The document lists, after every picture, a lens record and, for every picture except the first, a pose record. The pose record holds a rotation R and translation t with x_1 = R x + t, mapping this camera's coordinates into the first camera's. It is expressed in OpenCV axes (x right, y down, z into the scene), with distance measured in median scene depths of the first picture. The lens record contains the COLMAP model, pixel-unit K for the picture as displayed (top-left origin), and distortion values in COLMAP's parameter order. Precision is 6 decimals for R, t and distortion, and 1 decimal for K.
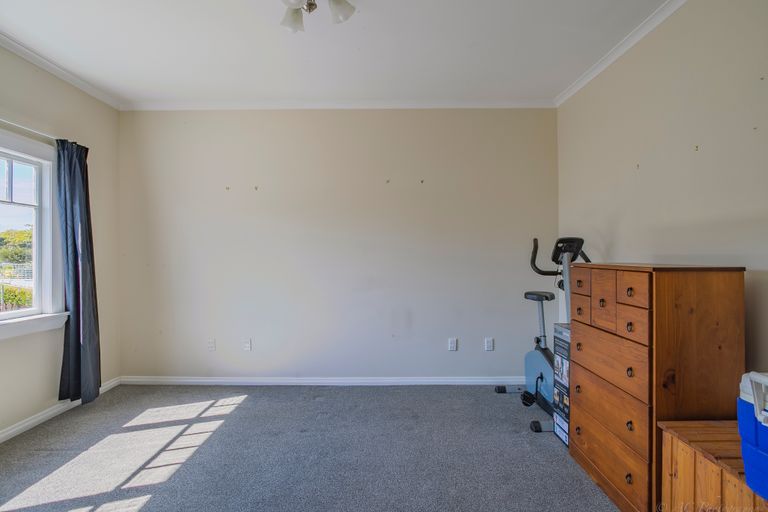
lens RADIAL K [[441.0, 0, 383.0], [0, 441.0, 255.4], [0, 0, 1]] dist [-0.022924, 0.000453]
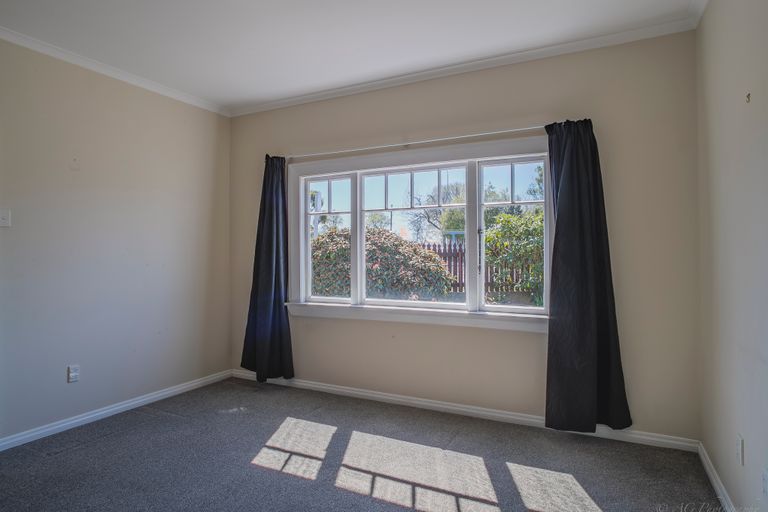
lens RADIAL K [[441.0, 0, 381.1], [0, 441.0, 256.4], [0, 0, 1]] dist [-0.022924, 0.000453]
pose [[-0.466425, -0.004309, -0.884550, 0.270174], [-0.000331, 0.999989, -0.004697, 0.014166], [0.884561, -0.001898, -0.466421, 1.342900]]
